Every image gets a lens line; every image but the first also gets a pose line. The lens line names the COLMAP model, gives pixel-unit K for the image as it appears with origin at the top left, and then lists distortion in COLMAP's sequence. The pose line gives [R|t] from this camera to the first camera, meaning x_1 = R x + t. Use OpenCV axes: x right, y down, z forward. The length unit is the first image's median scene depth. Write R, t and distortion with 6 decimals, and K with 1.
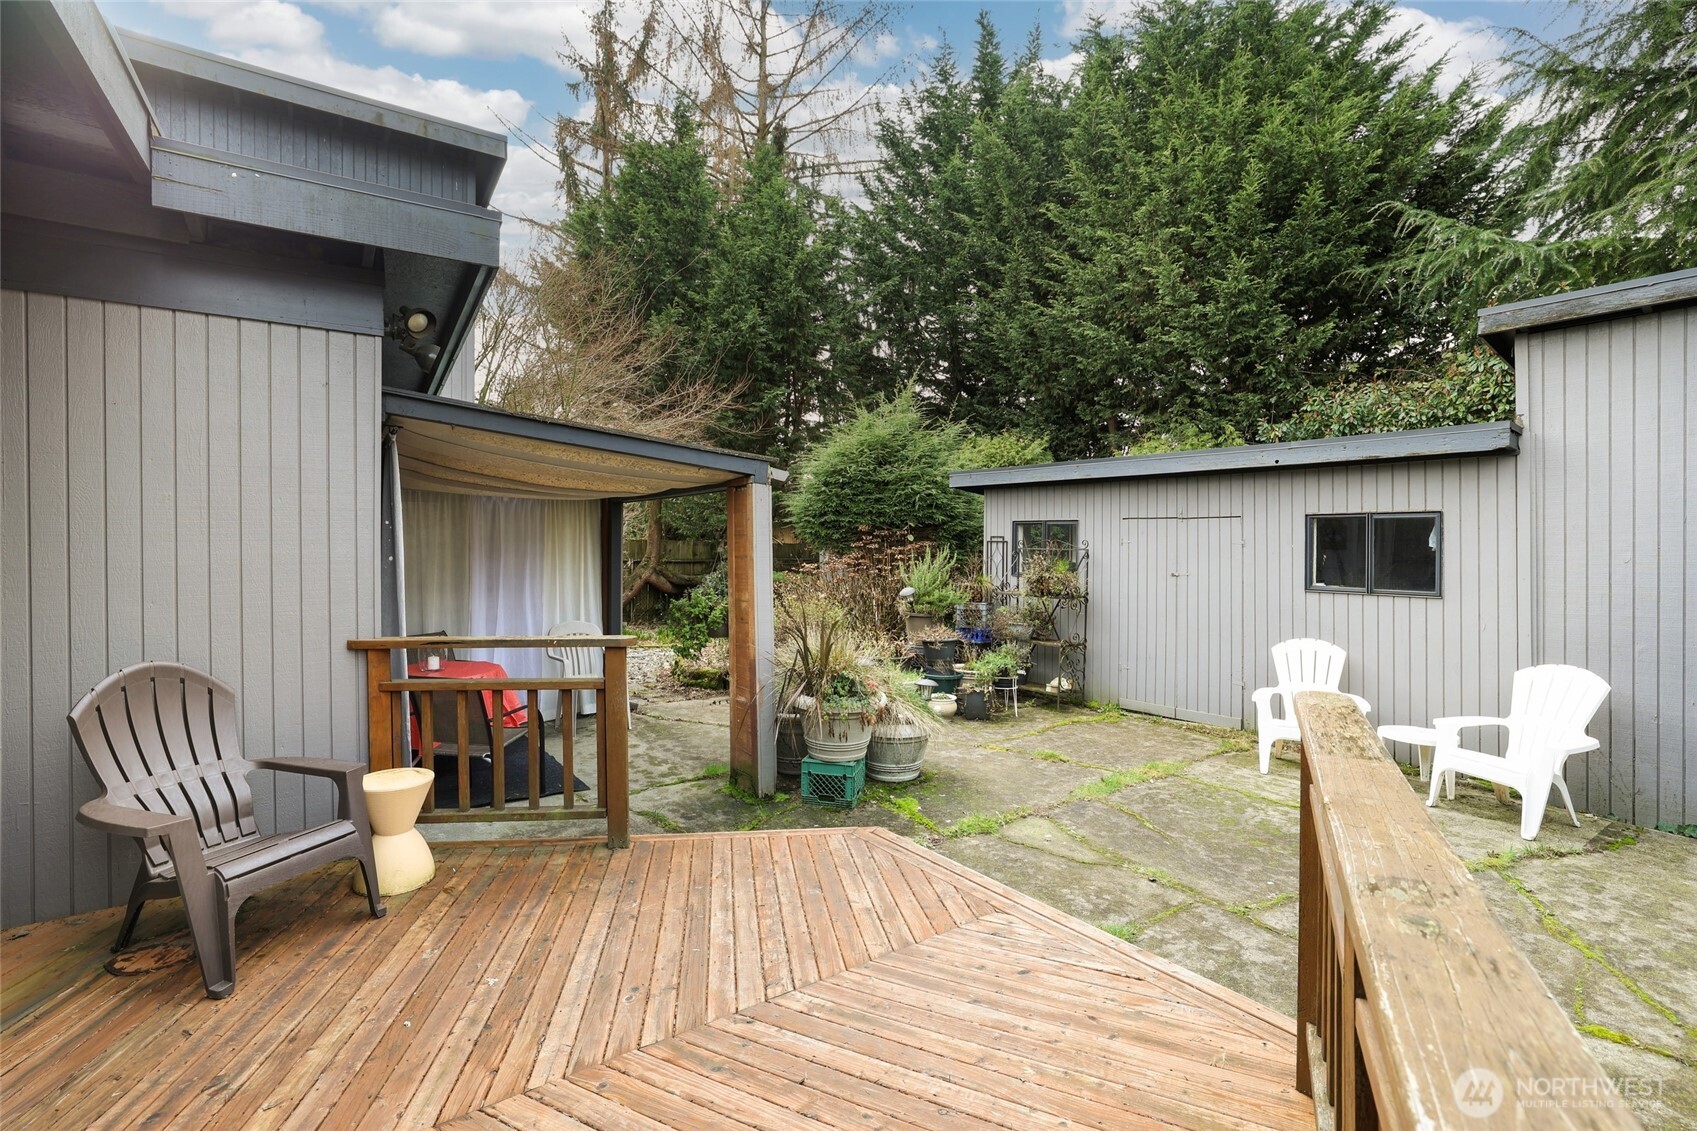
lens RADIAL K [[800.5, 0, 841.4], [0, 800.5, 561.1], [0, 0, 1]] dist [-0.034782, 0.021791]
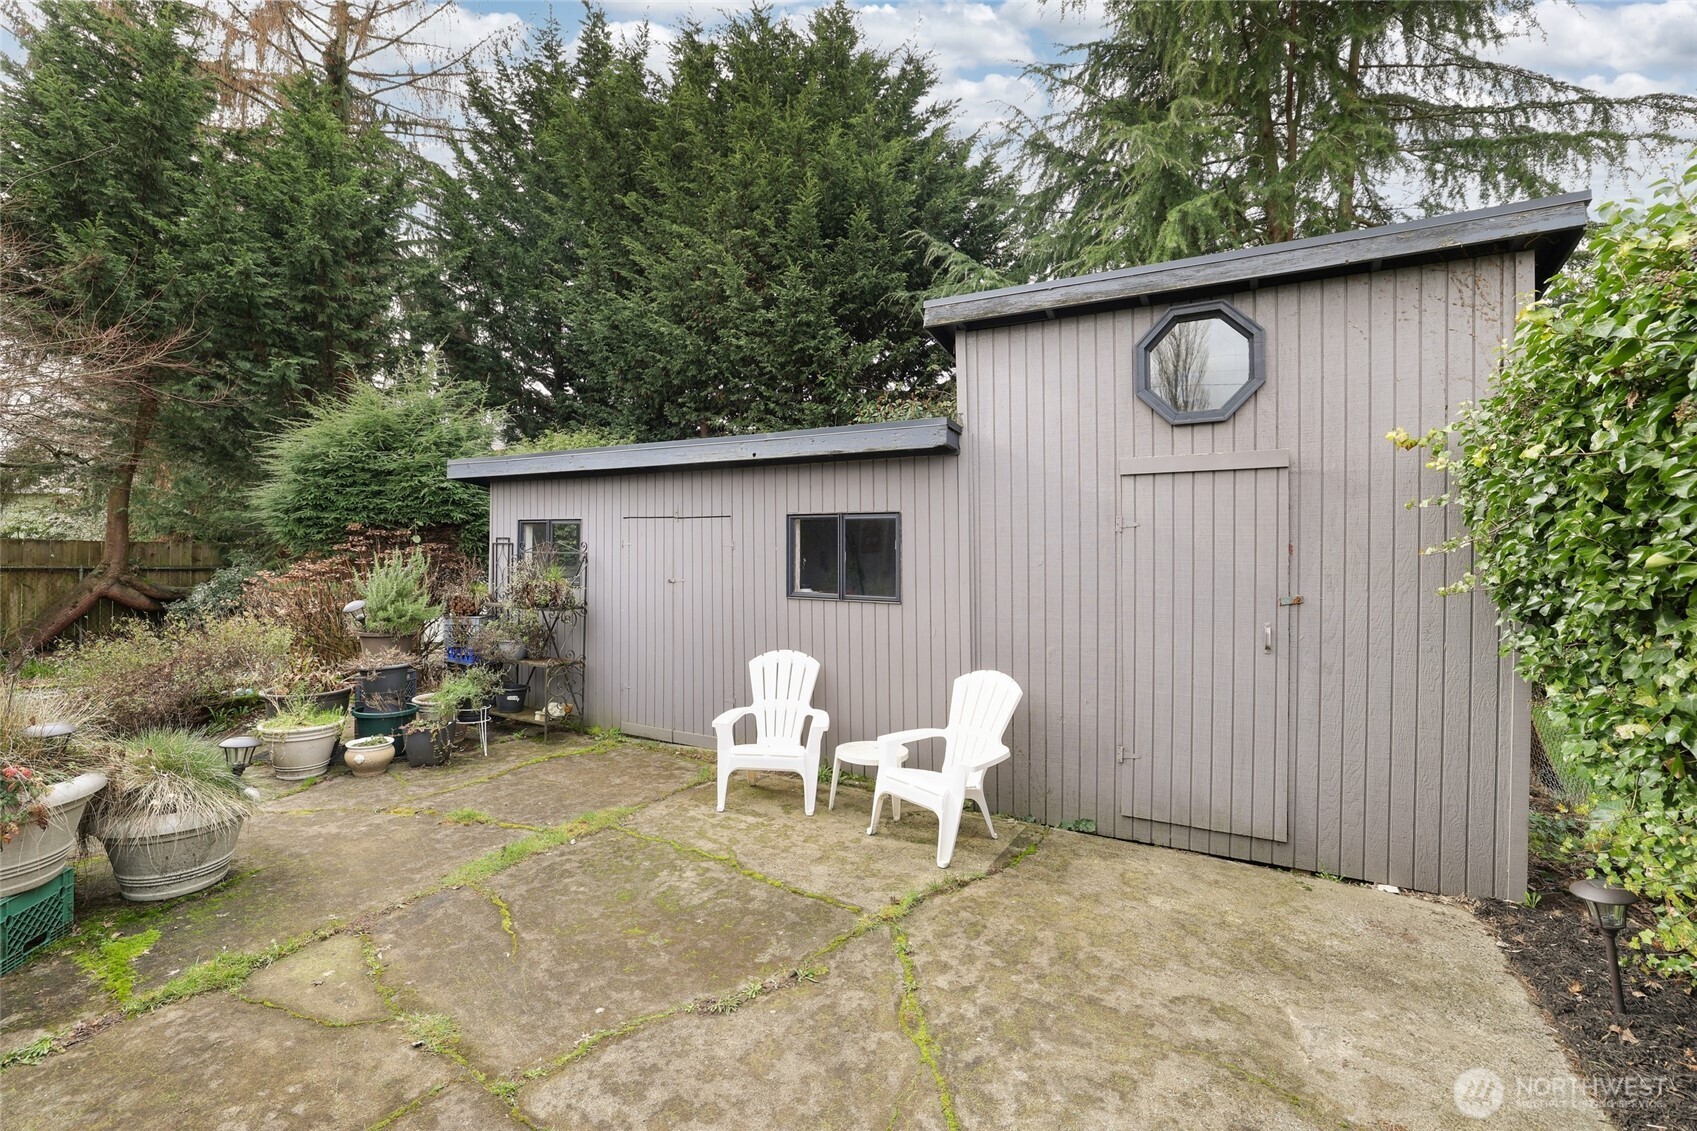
lens RADIAL K [[744.9, 0, 848.5], [0, 744.9, 565.5], [0, 0, 1]] dist [-0.031572, 0.017968]
pose [[0.912509, -0.004216, 0.409034, 0.186235], [0.004603, 0.999989, 0.000039, 0.000585], [-0.409030, 0.001847, 0.912519, 0.114634]]
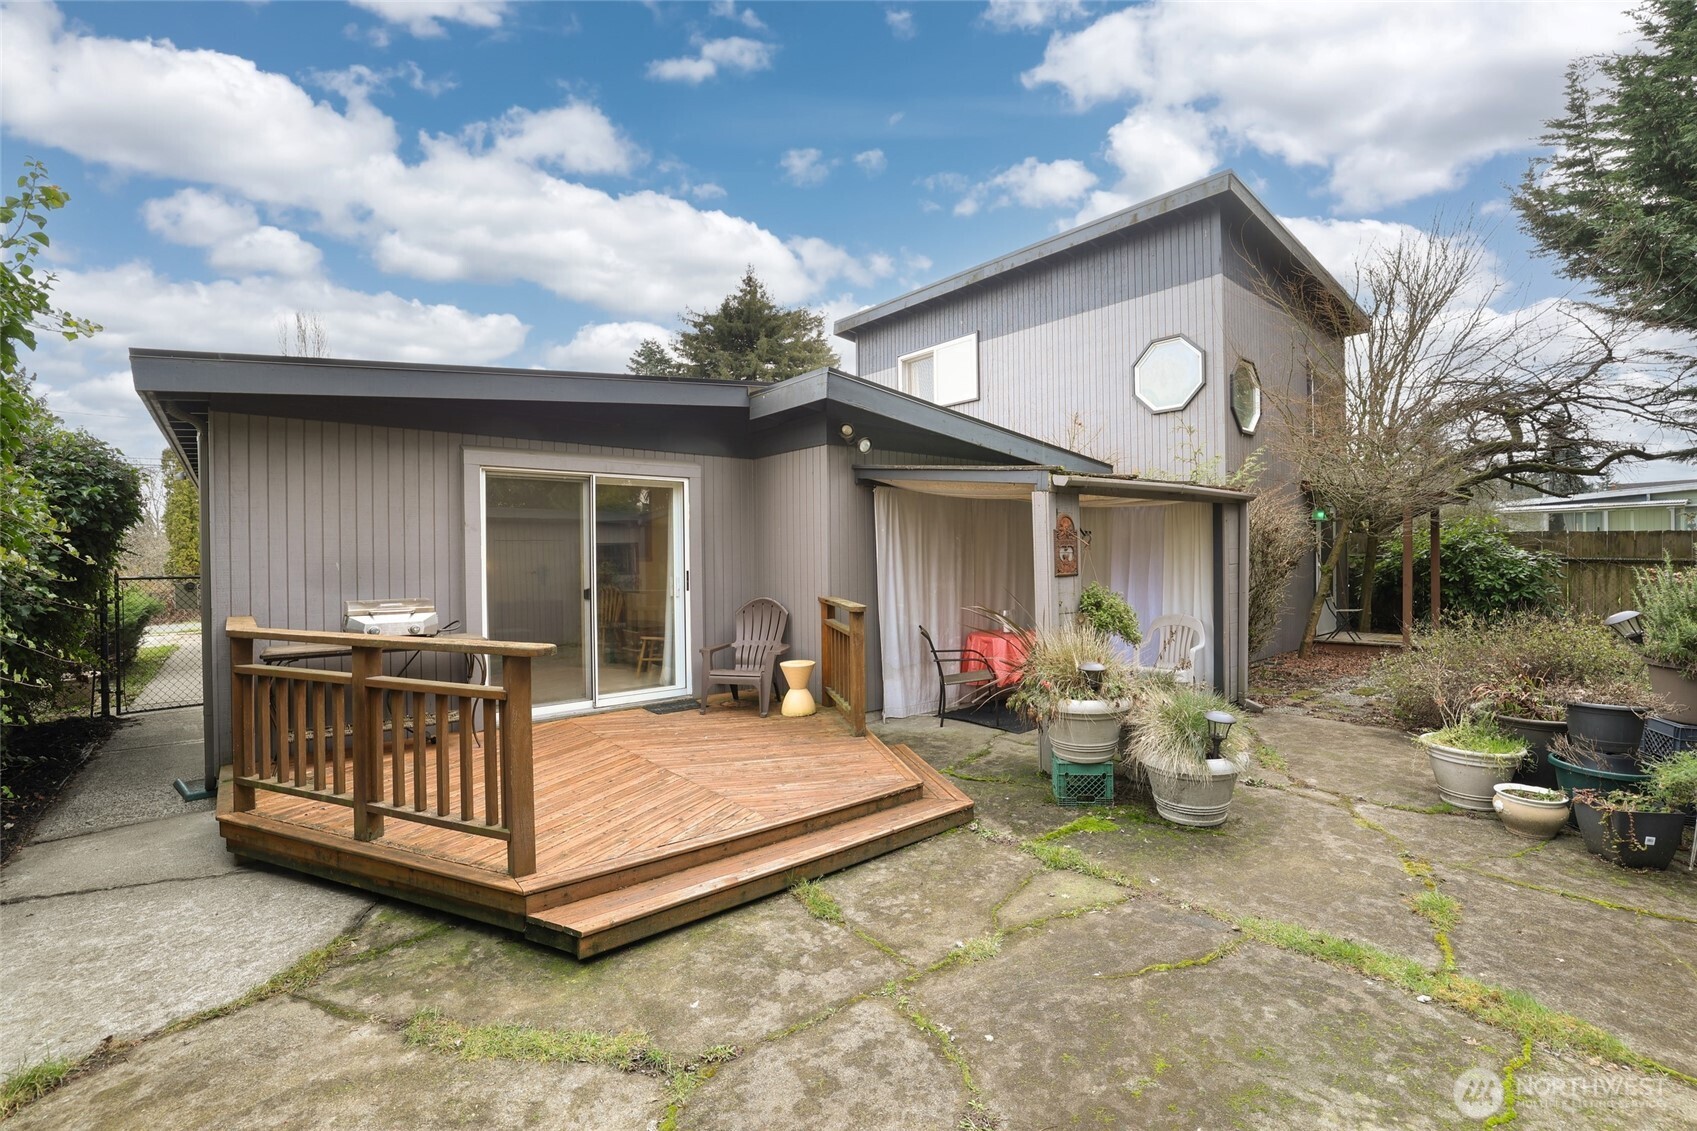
lens RADIAL K [[744.9, 0, 848.5], [0, 744.9, 565.5], [0, 0, 1]] dist [-0.031572, 0.017968]
pose [[0.056045, 0.009758, -0.998381, 0.469064], [0.000416, 0.999952, 0.009797, -0.003284], [0.998428, -0.000964, 0.056038, 0.339866]]
